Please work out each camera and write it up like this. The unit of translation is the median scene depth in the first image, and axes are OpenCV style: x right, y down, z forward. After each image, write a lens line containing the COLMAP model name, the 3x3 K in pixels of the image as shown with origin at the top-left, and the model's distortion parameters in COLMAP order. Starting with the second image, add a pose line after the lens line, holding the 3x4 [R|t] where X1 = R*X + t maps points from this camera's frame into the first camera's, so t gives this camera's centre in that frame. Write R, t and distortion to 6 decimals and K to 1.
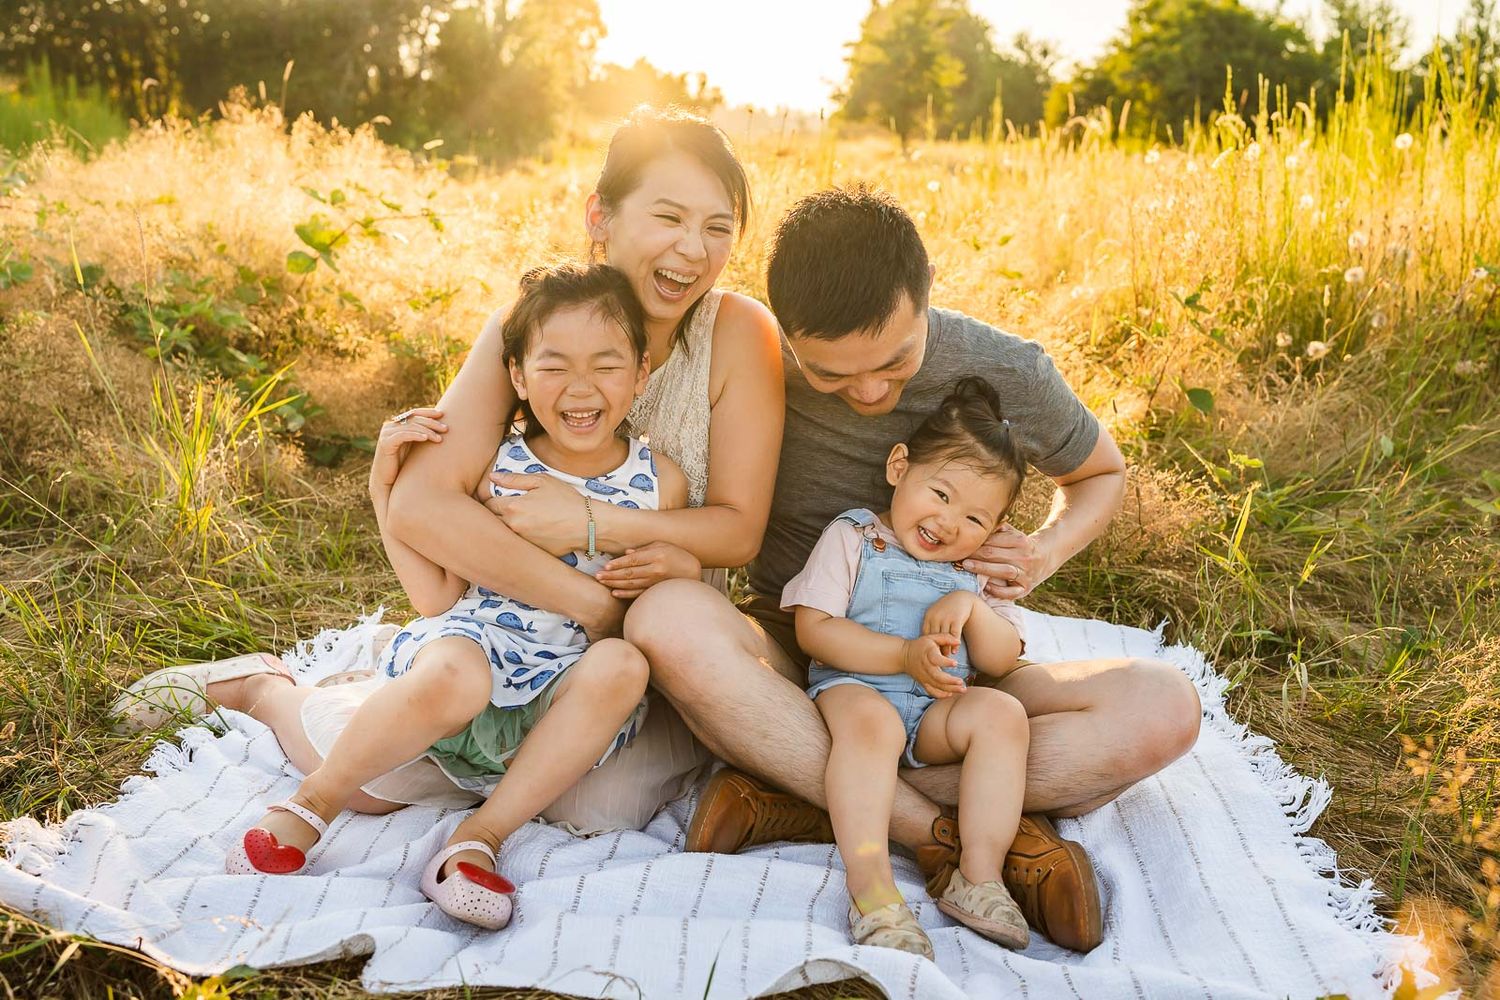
lens RADIAL K [[1472.0, 0, 816.1], [0, 1472.0, 497.5], [0, 0, 1]] dist [0.043843, 0.000000]
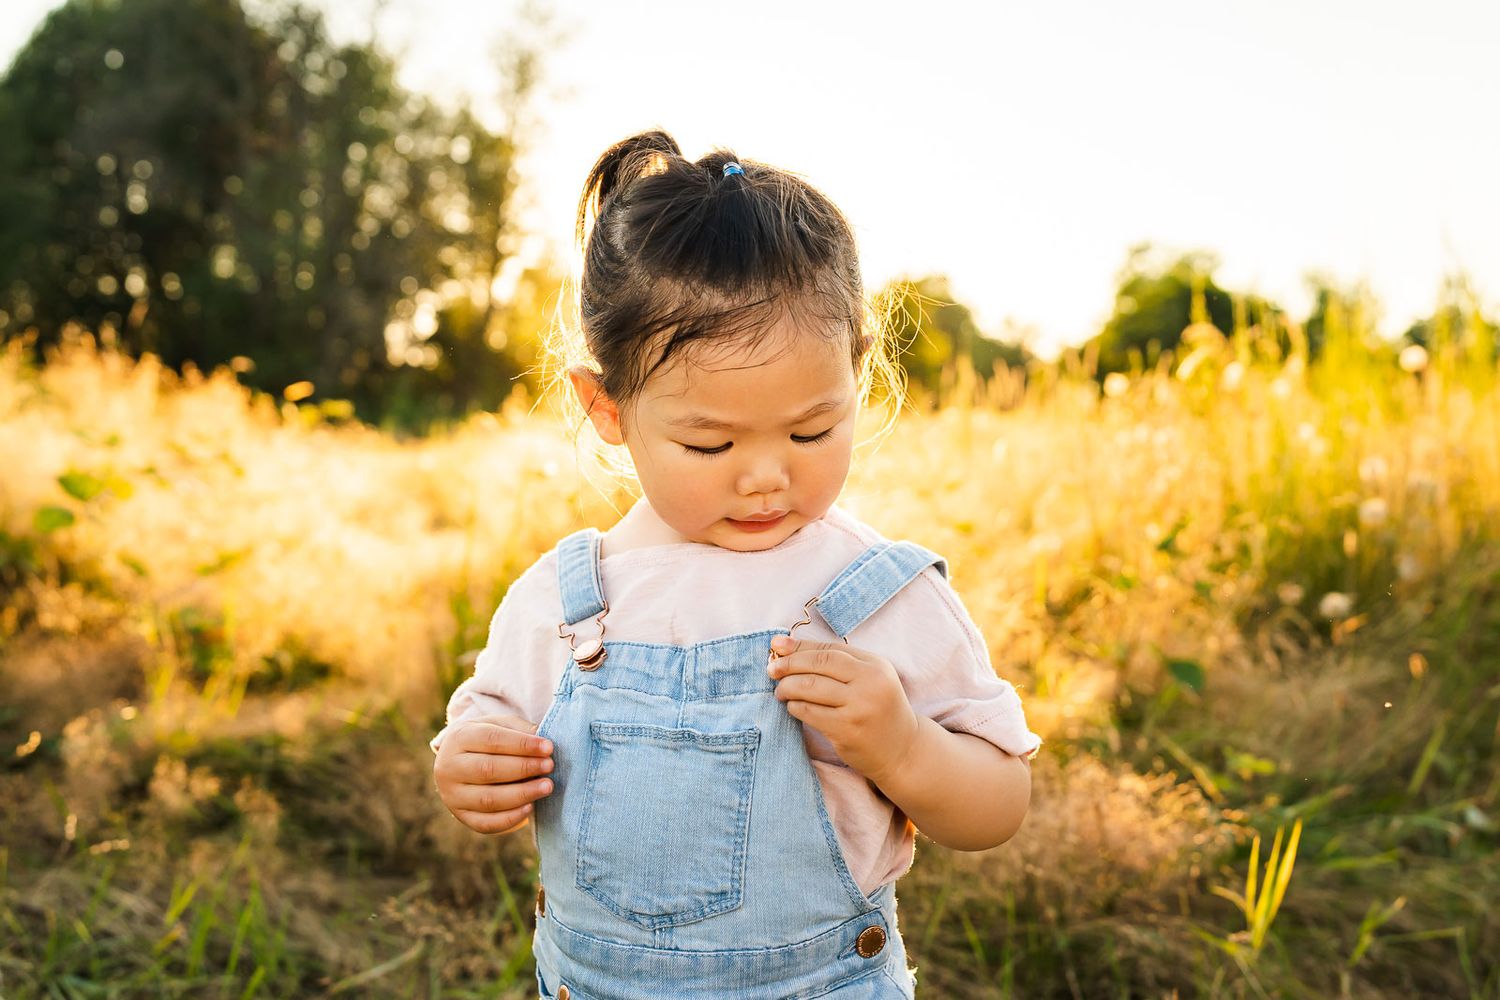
lens RADIAL K [[1472.0, 0, 785.6], [0, 1472.0, 490.6], [0, 0, 1]] dist [0.043843, 0.000000]
pose [[0.999699, -0.015787, -0.018790, 0.068835], [0.012037, 0.982631, -0.185179, -0.020236], [0.021387, 0.184897, 0.982525, 0.228725]]
